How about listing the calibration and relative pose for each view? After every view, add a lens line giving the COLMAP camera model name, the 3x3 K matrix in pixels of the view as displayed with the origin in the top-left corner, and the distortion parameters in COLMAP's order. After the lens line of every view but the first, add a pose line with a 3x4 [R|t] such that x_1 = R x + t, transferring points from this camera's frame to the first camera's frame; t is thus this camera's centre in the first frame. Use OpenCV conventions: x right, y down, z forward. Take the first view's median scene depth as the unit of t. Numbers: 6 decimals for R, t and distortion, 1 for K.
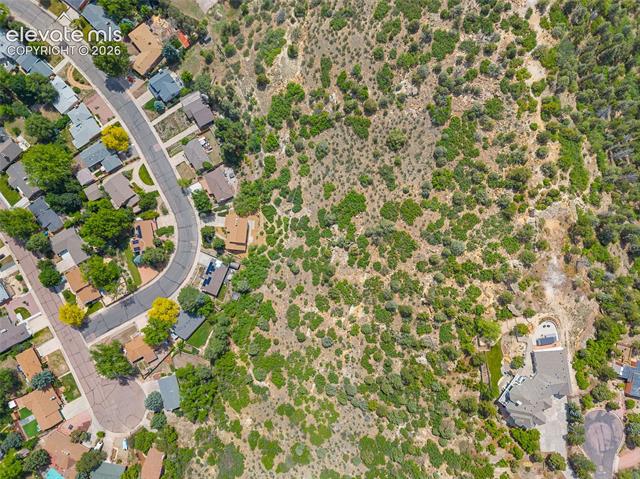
lens RADIAL K [[445.6, 0, 324.0], [0, 445.6, 237.7], [0, 0, 1]] dist [0.005476, 0.000060]
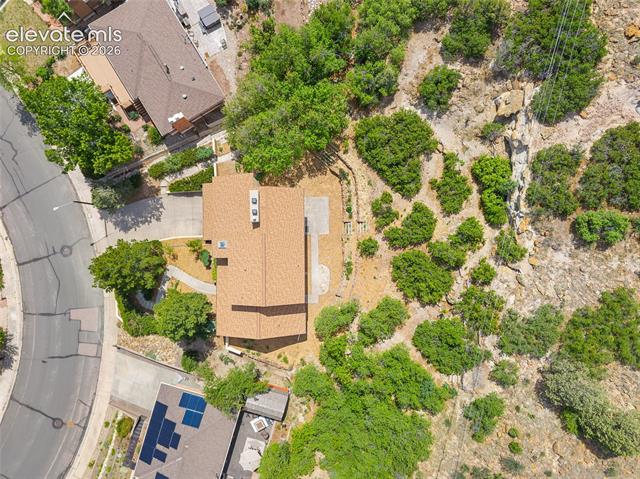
lens RADIAL K [[445.6, 0, 317.0], [0, 445.6, 241.2], [0, 0, 1]] dist [0.005476, 0.000060]
pose [[0.993217, -0.110983, -0.034677, -0.157728], [0.111207, 0.993787, 0.004605, -0.017445], [0.033951, -0.008430, 0.999388, 0.778005]]
